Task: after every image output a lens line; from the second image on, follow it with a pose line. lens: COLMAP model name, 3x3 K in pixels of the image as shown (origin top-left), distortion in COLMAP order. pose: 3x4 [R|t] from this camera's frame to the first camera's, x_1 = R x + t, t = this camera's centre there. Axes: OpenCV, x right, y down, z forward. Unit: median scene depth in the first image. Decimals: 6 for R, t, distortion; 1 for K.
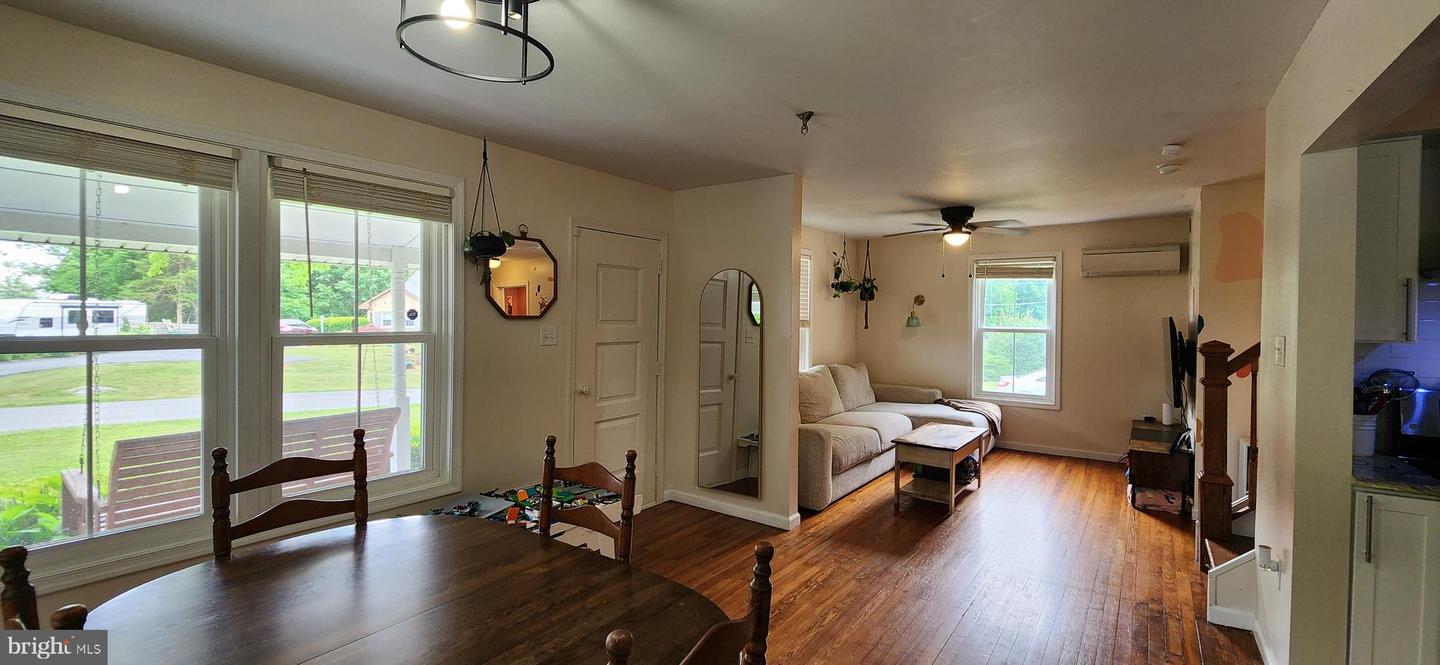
lens RADIAL K [[586.1, 0, 721.3], [0, 586.1, 326.2], [0, 0, 1]] dist [-0.002311, -0.000347]
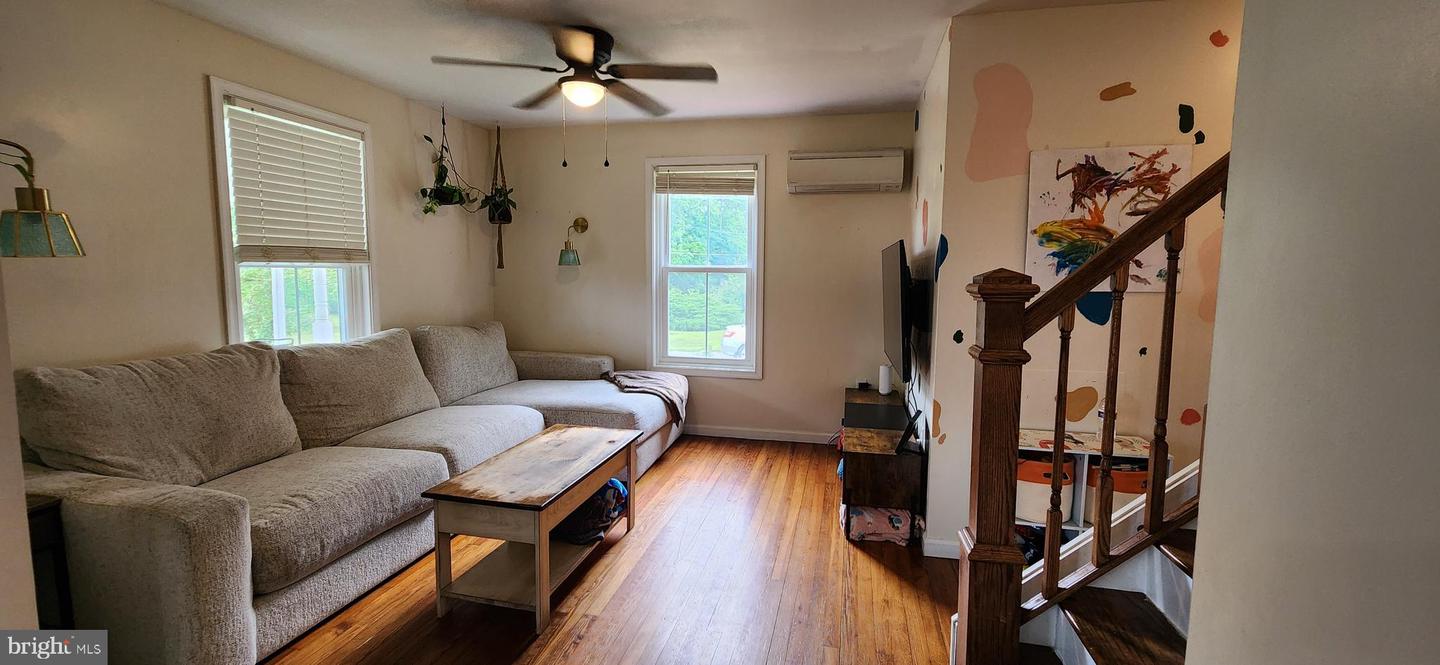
lens RADIAL K [[586.1, 0, 721.3], [0, 586.1, 326.2], [0, 0, 1]] dist [-0.002311, -0.000347]
pose [[0.916015, -0.034267, 0.399677, 0.261035], [0.001291, 0.996592, 0.082484, 0.018846], [-0.401141, -0.075041, 0.912937, 0.386223]]
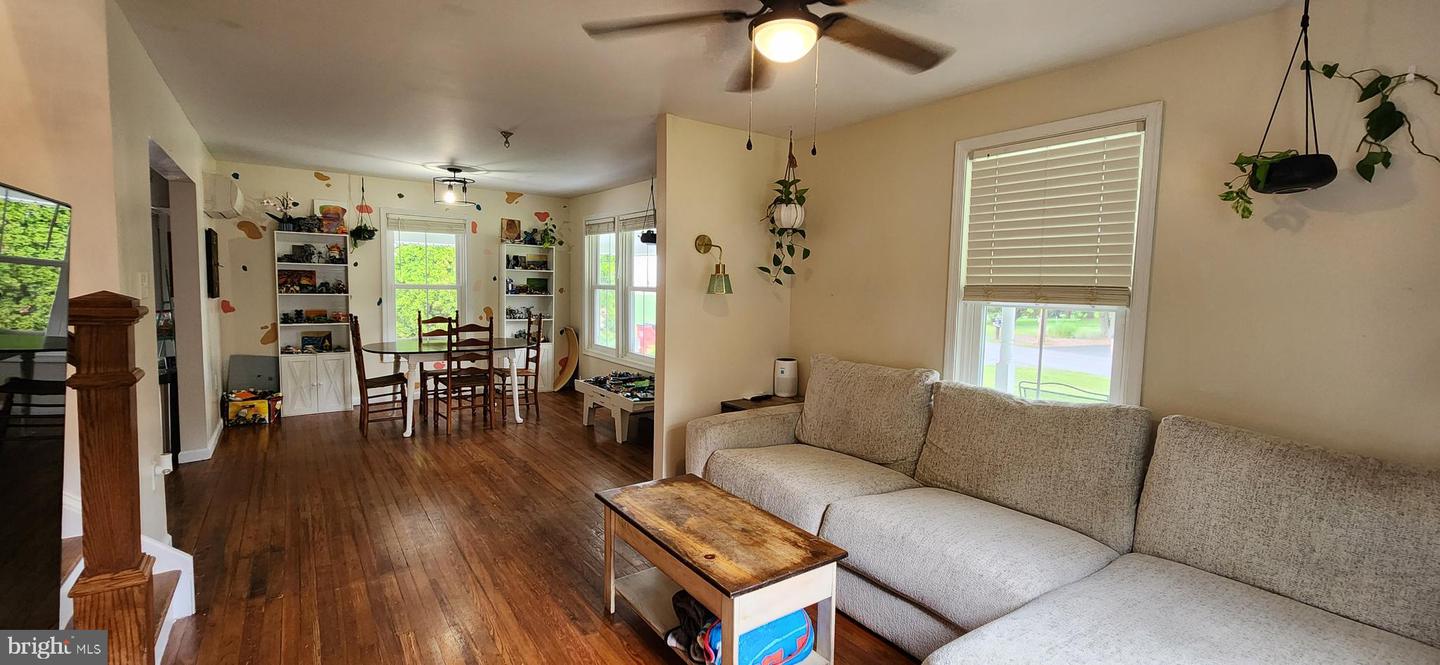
lens RADIAL K [[586.1, 0, 721.3], [0, 586.1, 326.2], [0, 0, 1]] dist [-0.002311, -0.000347]
pose [[-0.304962, 0.054287, -0.950816, 0.687684], [-0.040525, 0.996730, 0.069906, -0.000745], [0.951502, 0.059851, -0.301765, 0.971824]]
